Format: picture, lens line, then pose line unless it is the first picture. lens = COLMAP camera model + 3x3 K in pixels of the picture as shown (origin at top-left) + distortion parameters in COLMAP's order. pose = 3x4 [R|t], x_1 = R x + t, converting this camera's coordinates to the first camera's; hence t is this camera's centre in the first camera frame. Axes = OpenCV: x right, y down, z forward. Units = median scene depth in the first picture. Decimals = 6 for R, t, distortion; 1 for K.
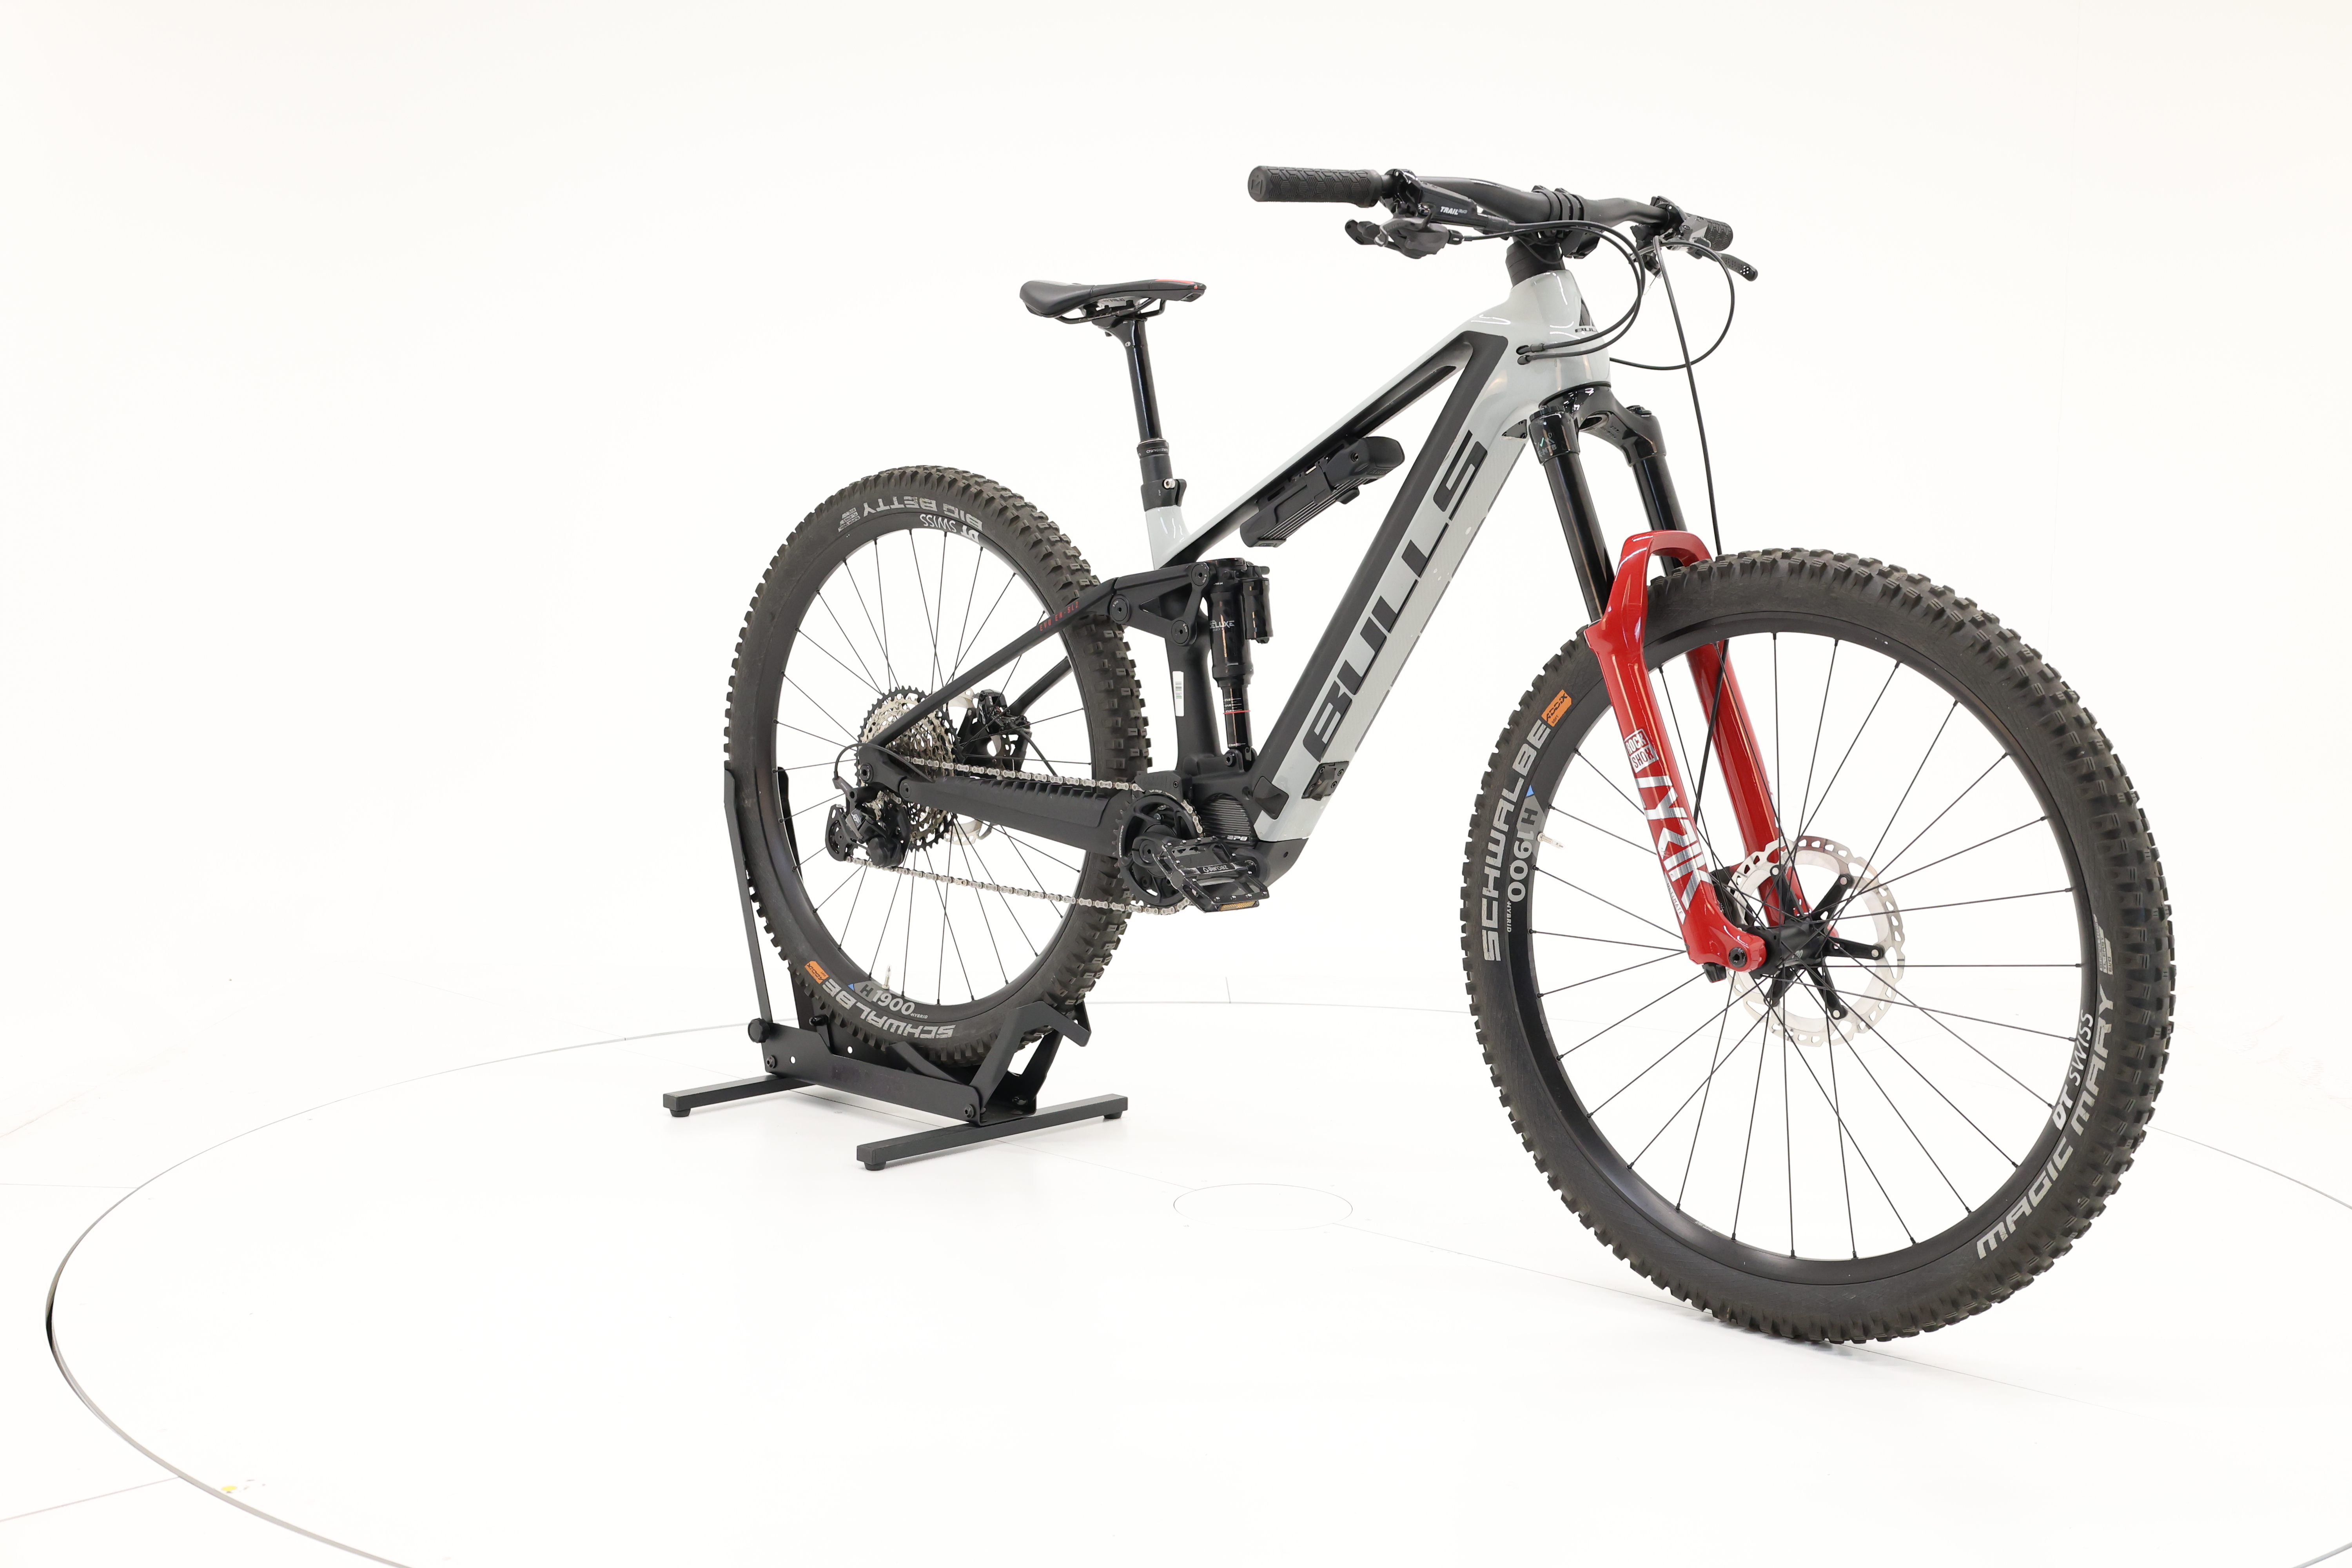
lens RADIAL K [[2658.6, 0, 1173.1], [0, 2658.6, 778.6], [0, 0, 1]] dist [-0.002510, 0.000000]
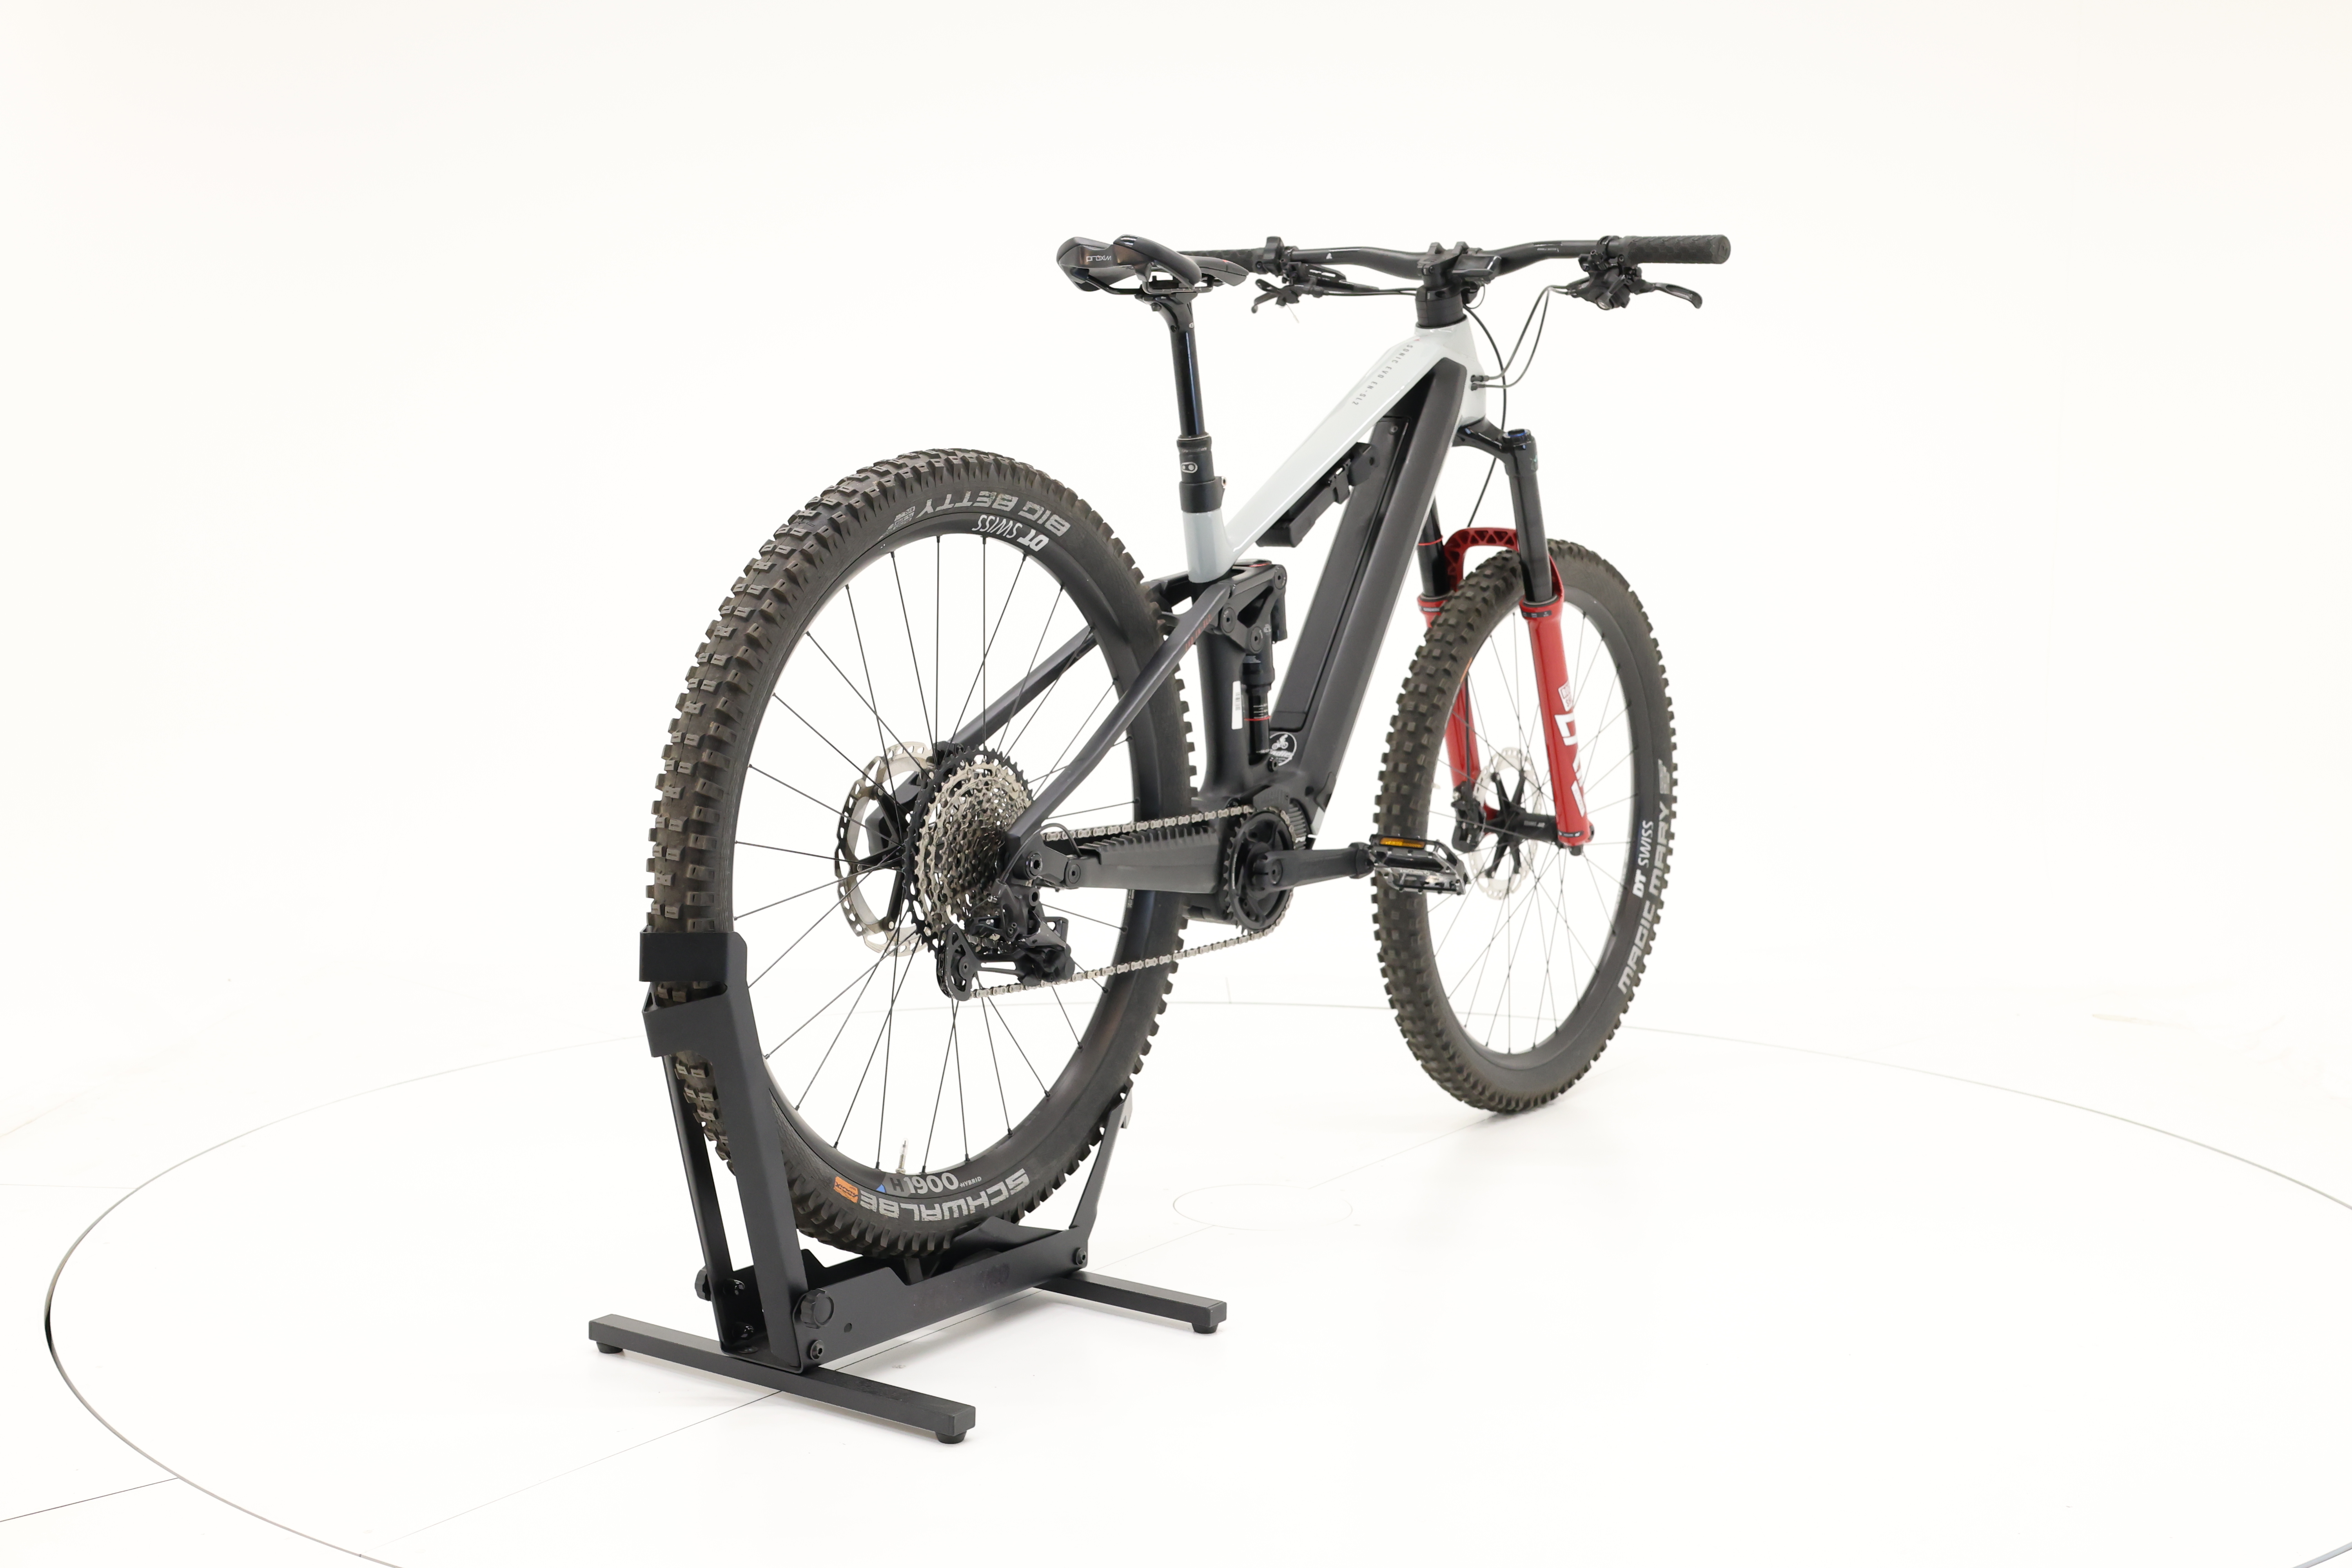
lens RADIAL K [[2658.6, 0, 1162.9], [0, 2658.6, 782.0], [0, 0, 1]] dist [-0.002510, 0.000000]
pose [[-0.144747, -0.115407, 0.982715, -1.007242], [0.078390, 0.988716, 0.127658, -0.138877], [-0.986359, 0.095513, -0.134067, 1.259168]]
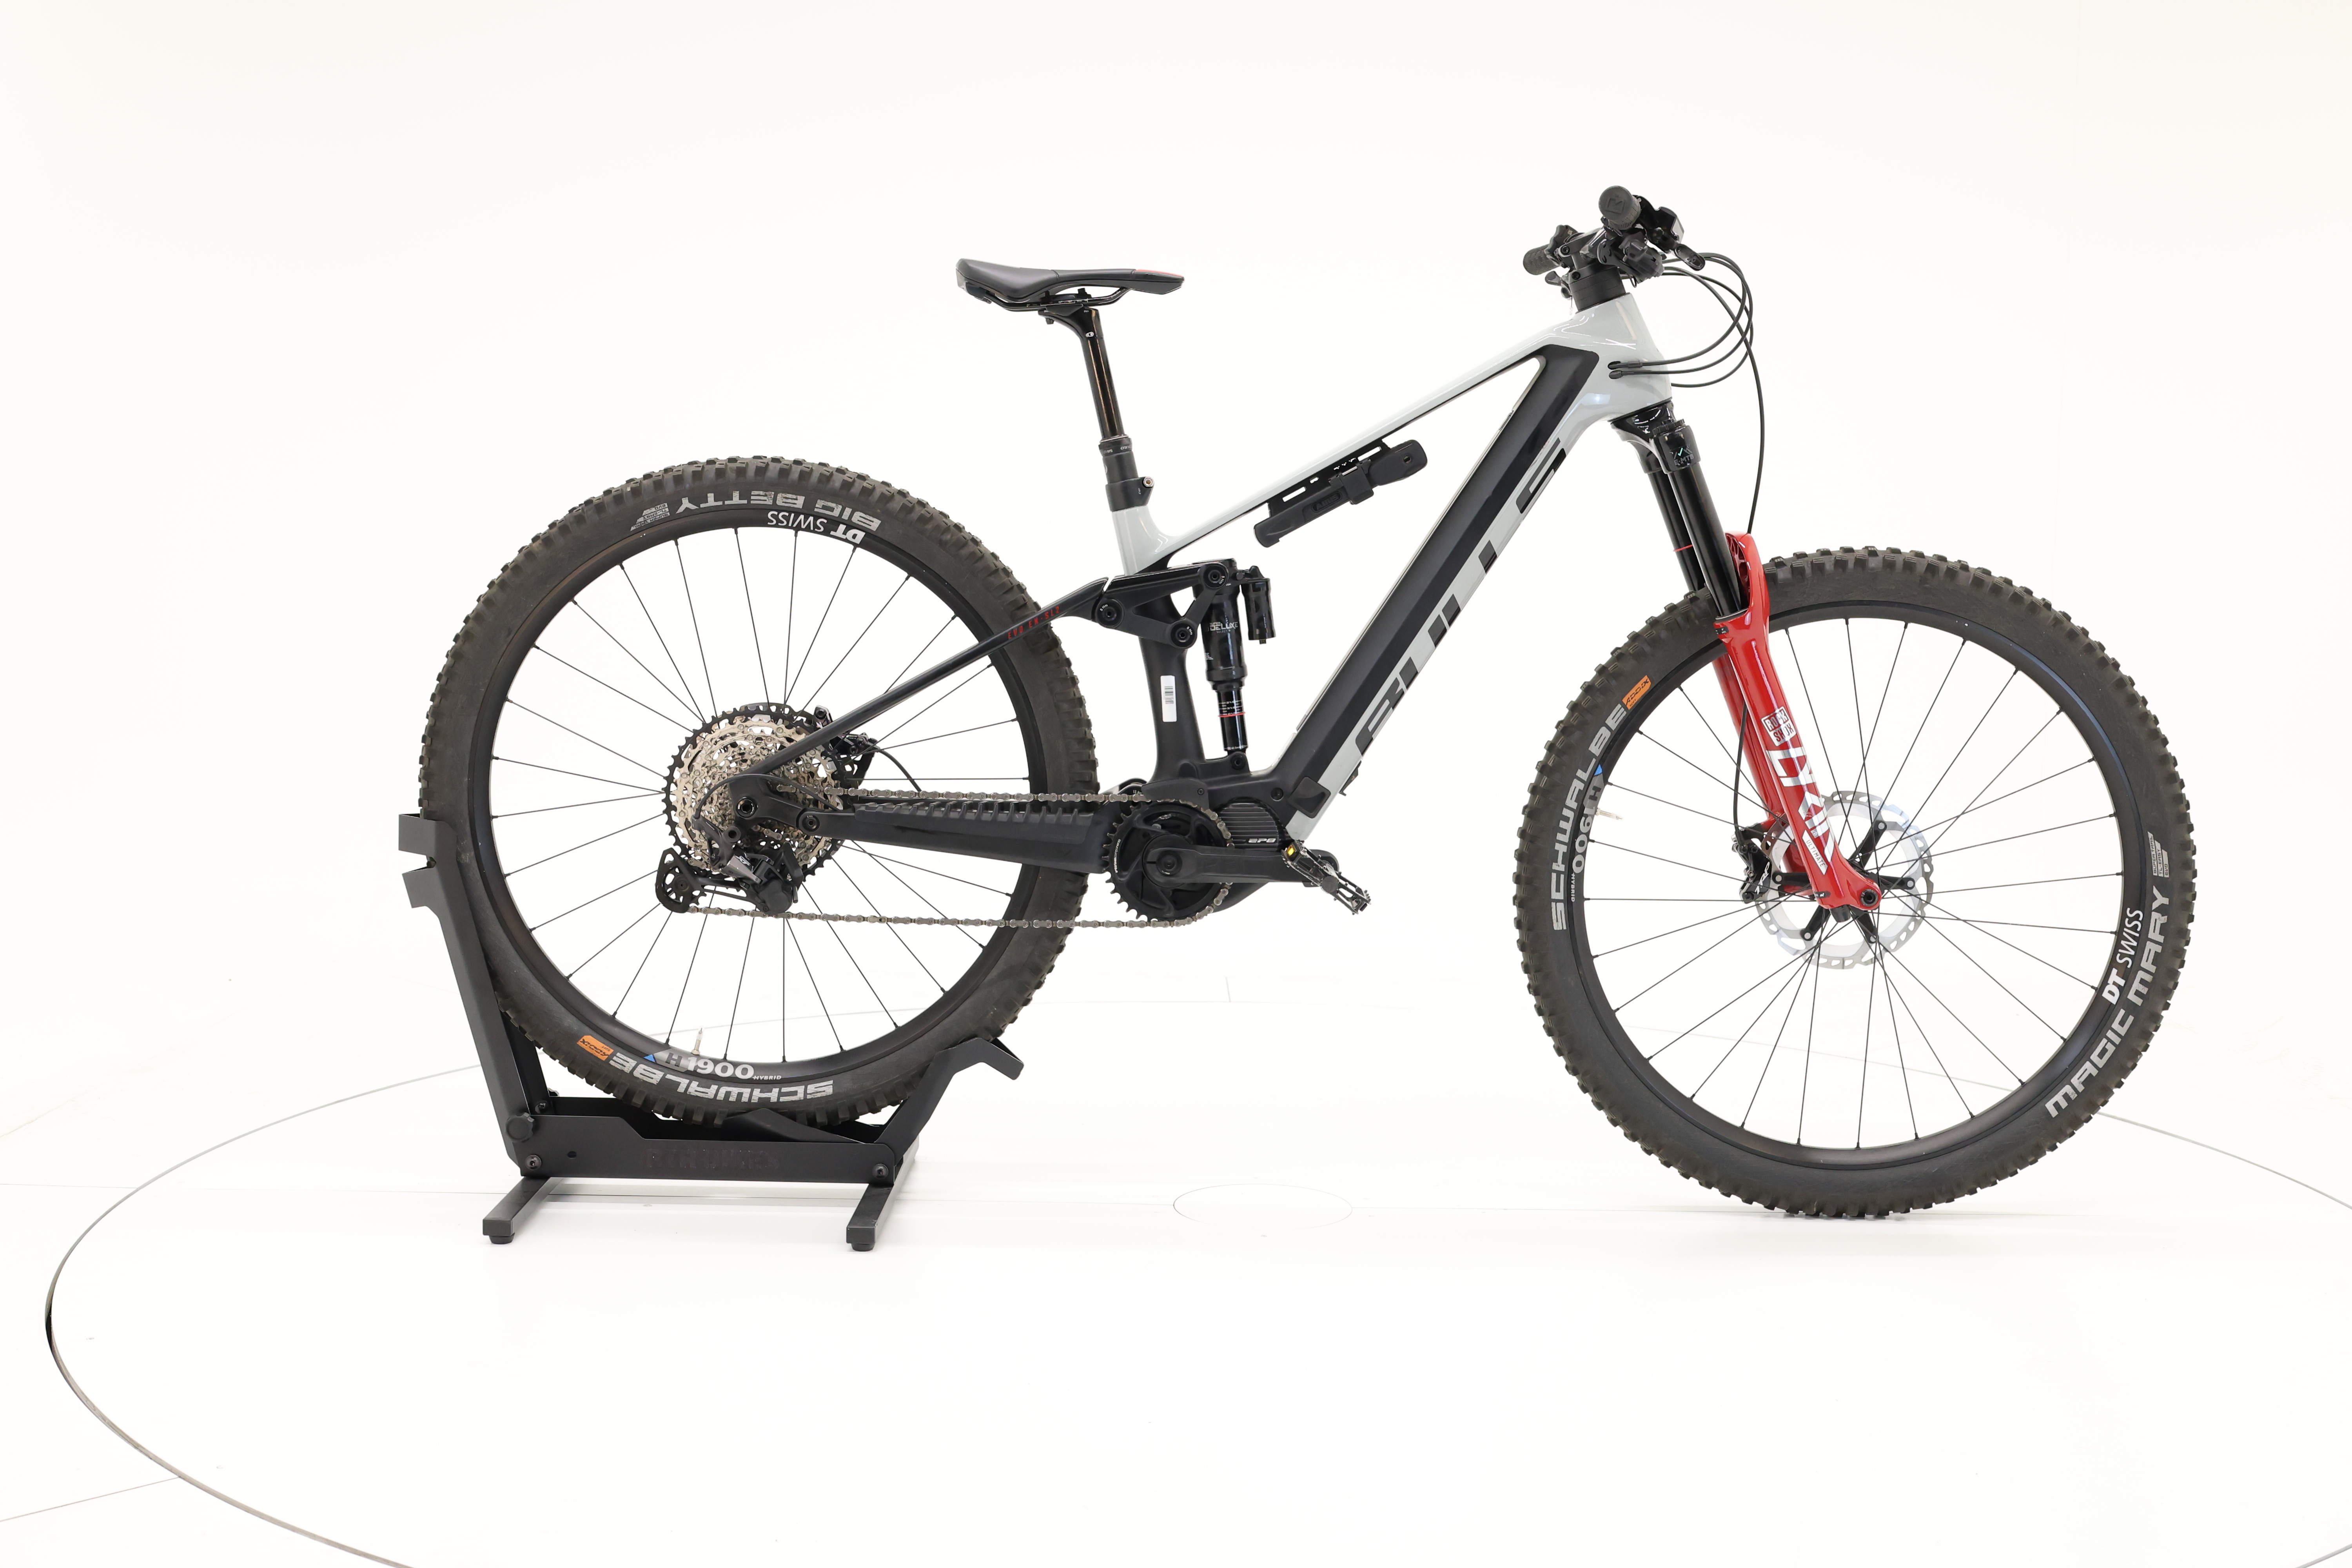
lens RADIAL K [[2658.6, 0, 1169.2], [0, 2658.6, 781.0], [0, 0, 1]] dist [-0.002510, 0.000000]
pose [[0.733391, -0.070159, 0.676177, -0.715989], [0.061116, 0.997437, 0.037206, -0.041339], [-0.677055, 0.014039, 0.735799, 0.311366]]
